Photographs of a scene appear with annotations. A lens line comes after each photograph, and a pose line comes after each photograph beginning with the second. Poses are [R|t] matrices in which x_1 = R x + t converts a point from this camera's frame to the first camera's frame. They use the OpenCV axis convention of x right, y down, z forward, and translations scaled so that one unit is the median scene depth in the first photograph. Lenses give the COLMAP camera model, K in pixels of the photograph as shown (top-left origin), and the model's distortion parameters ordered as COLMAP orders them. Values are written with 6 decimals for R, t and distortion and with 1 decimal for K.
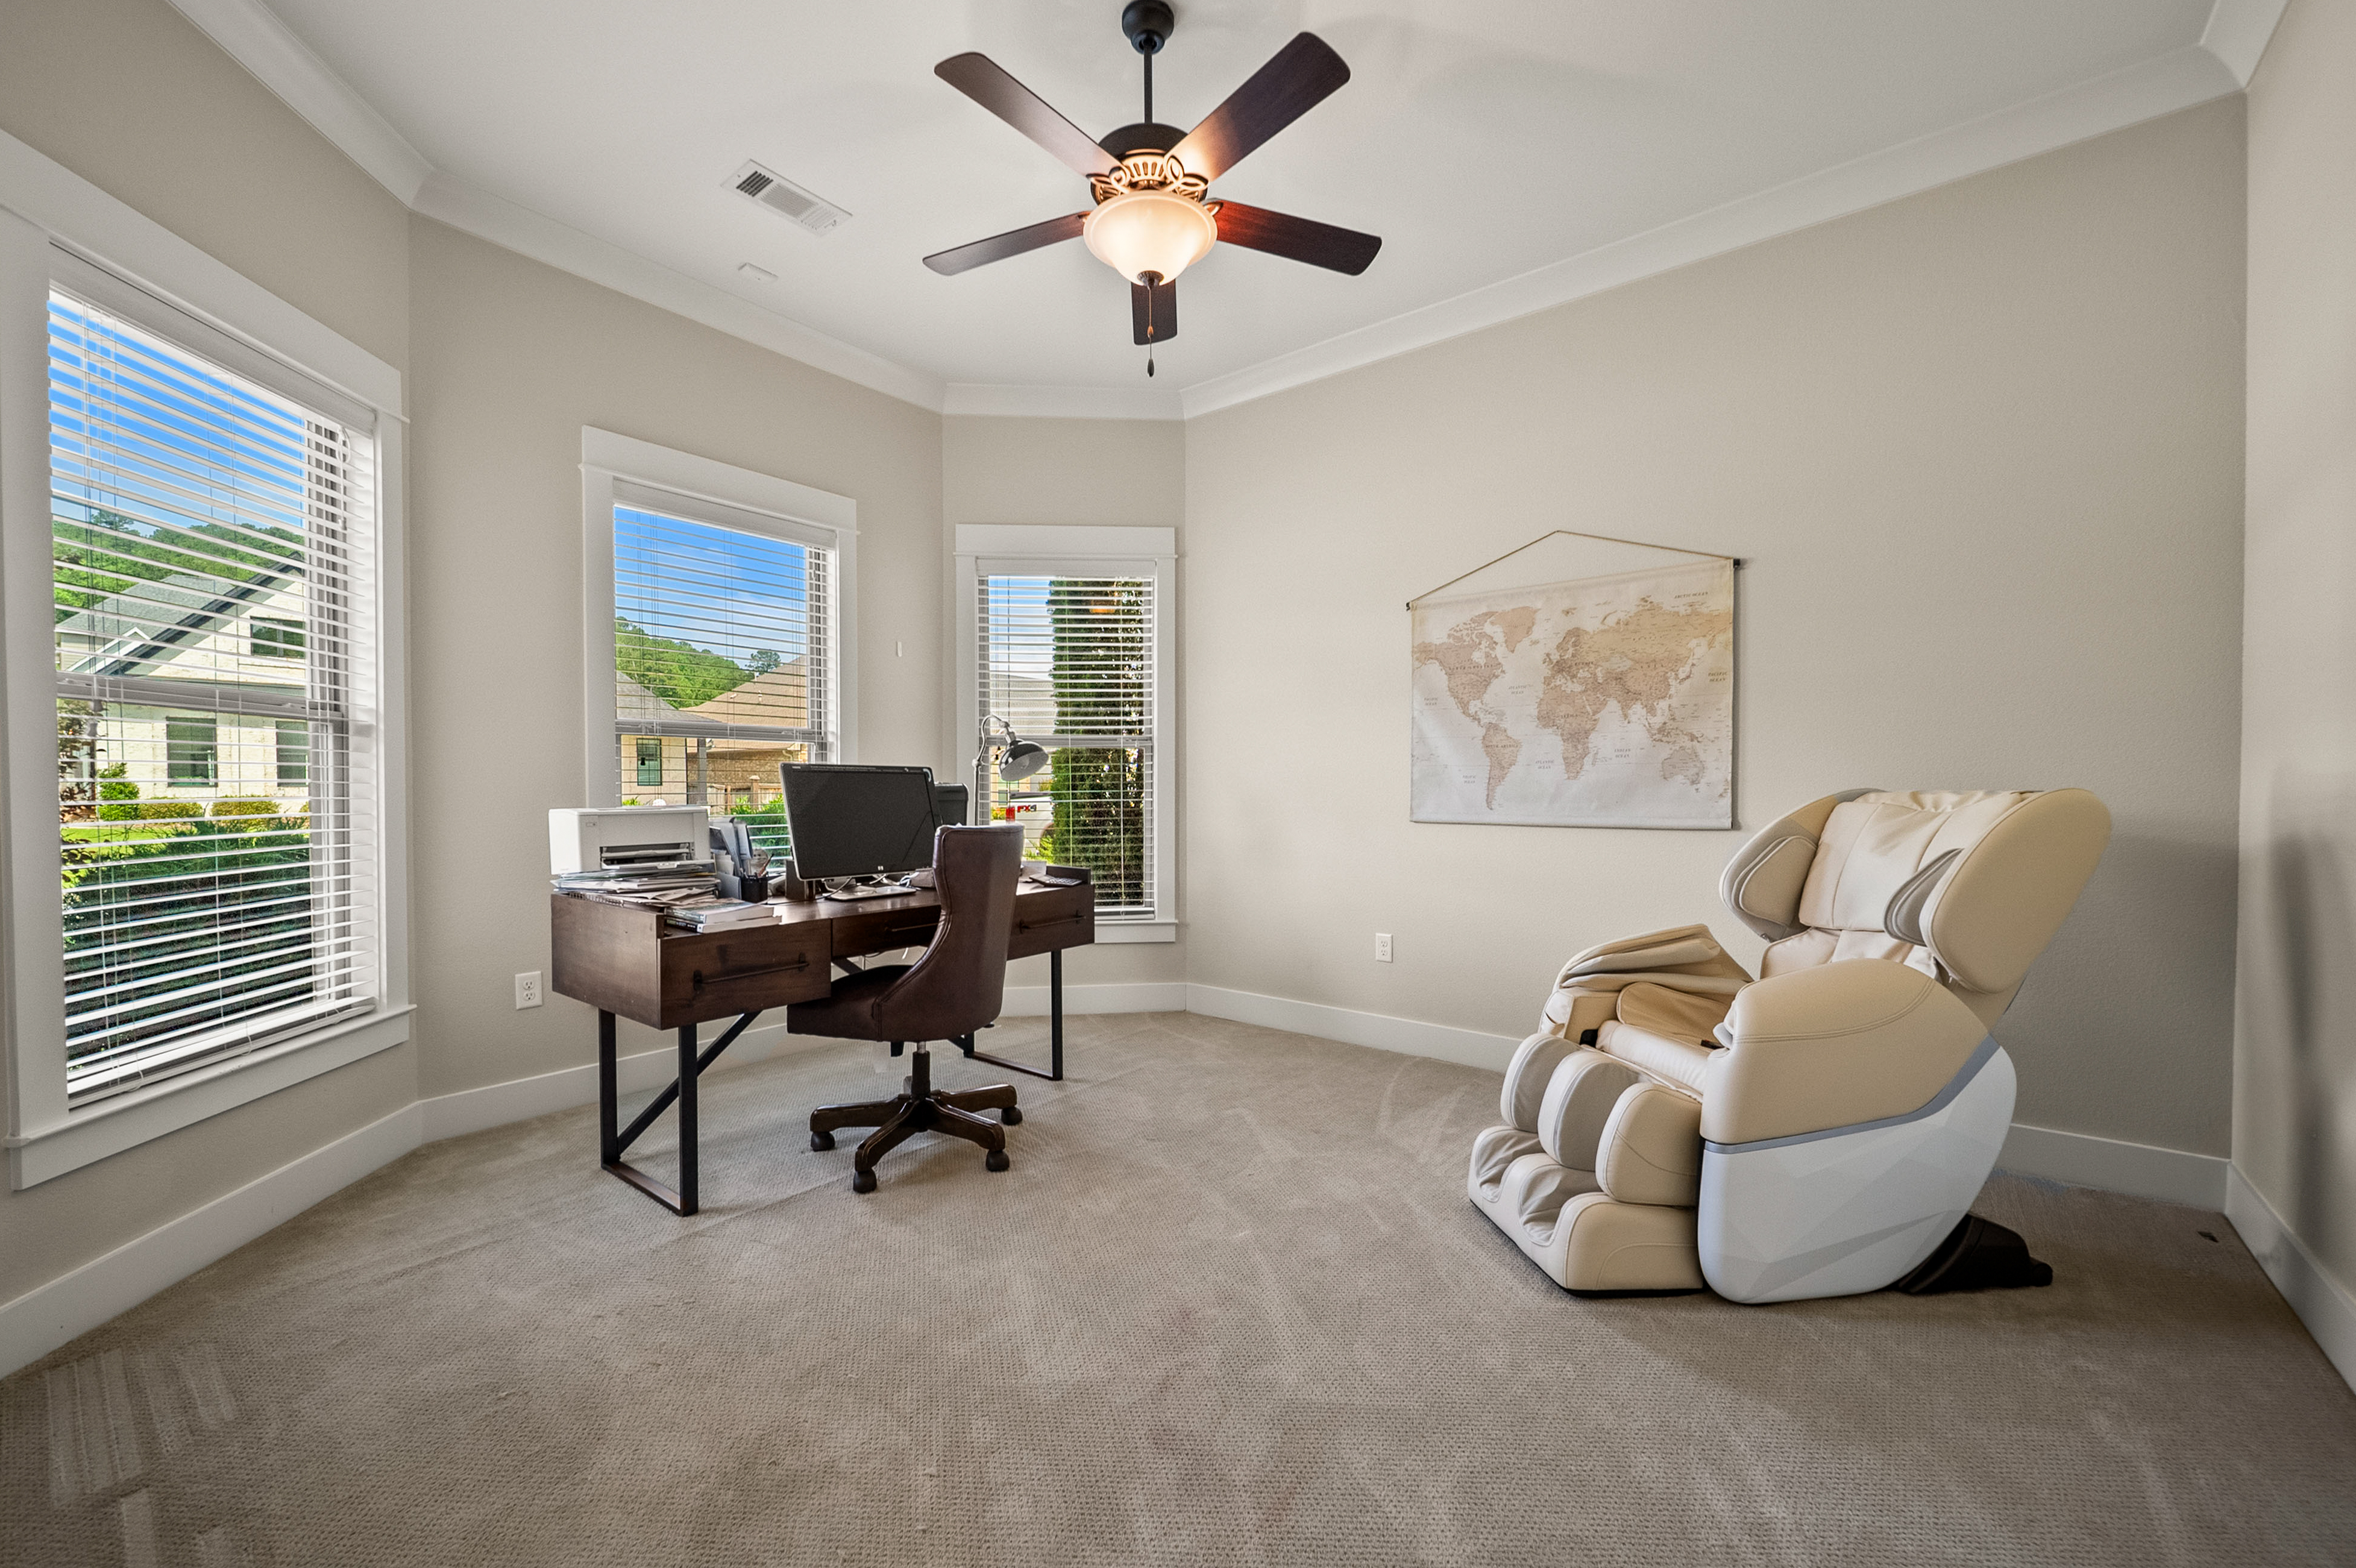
lens RADIAL K [[933.8, 0, 1178.0], [0, 933.8, 784.0], [0, 0, 1]] dist [0.000120, -0.000324]
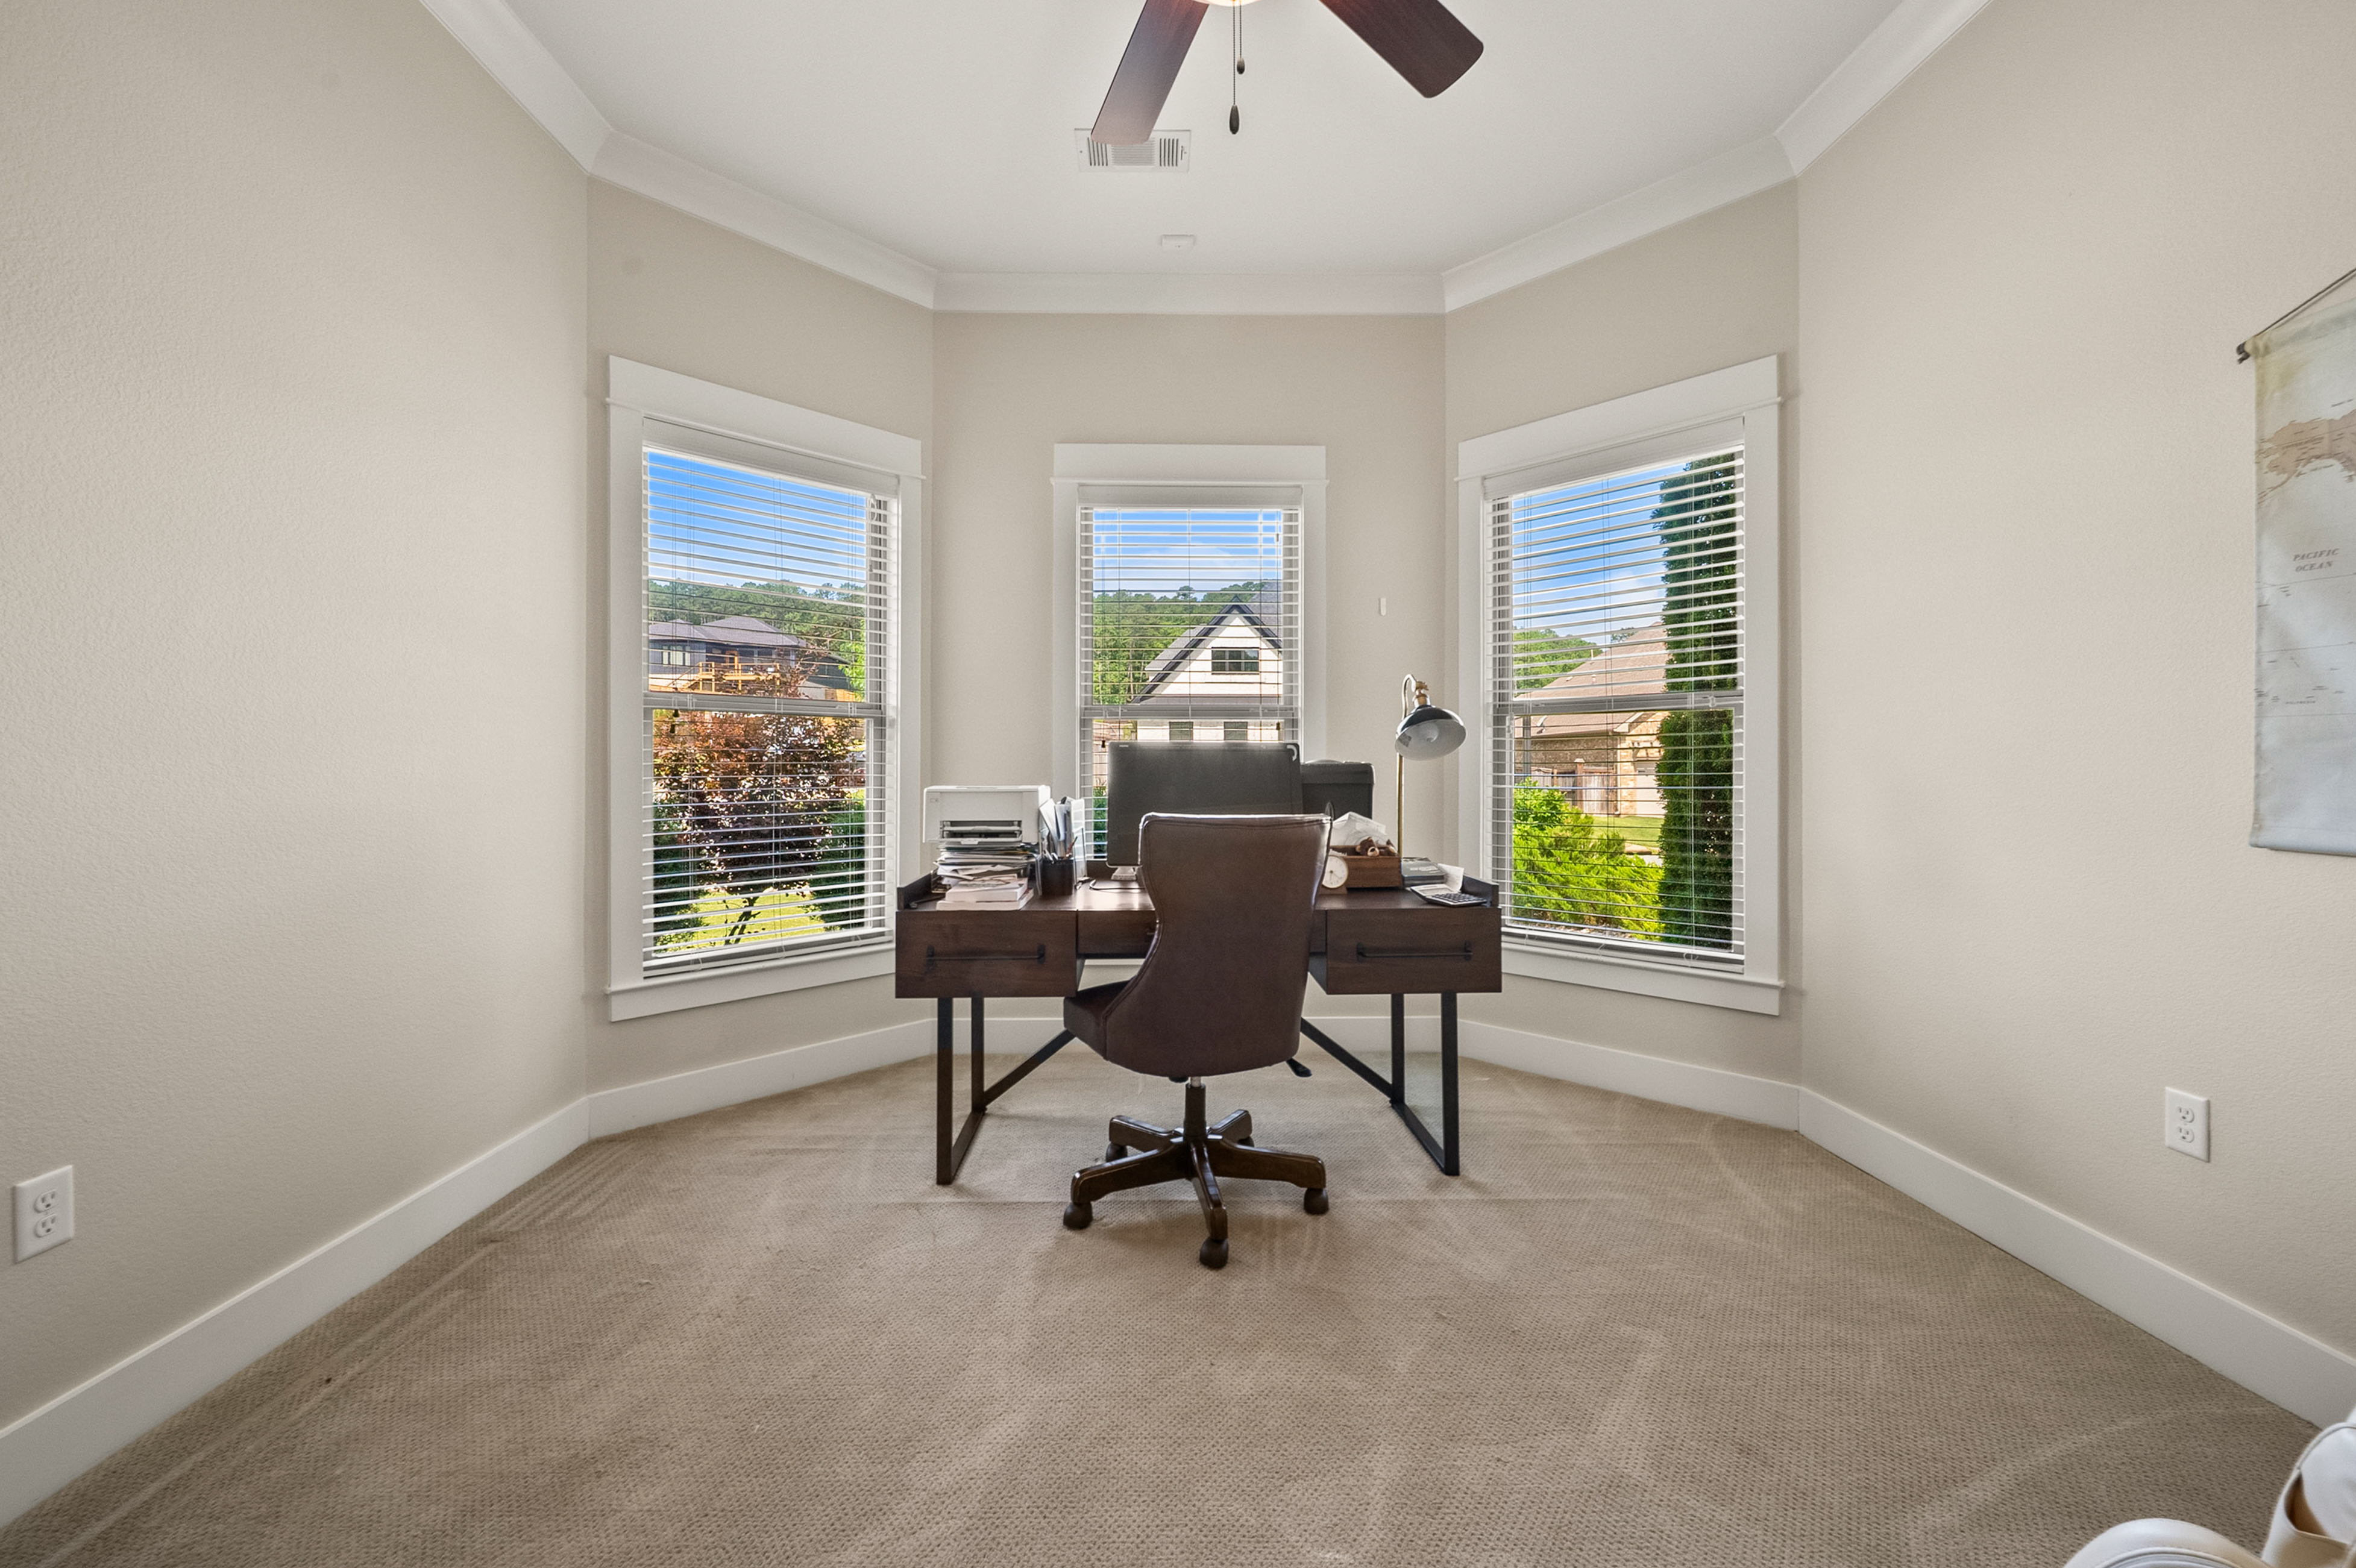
lens RADIAL K [[942.8, 0, 1168.7], [0, 942.8, 757.4], [0, 0, 1]] dist [-0.001768, -0.000702]
pose [[0.625756, -0.009658, -0.779959, 0.368213], [0.001274, 0.999935, -0.011360, 0.004771], [0.780018, 0.006115, 0.625727, 0.454465]]
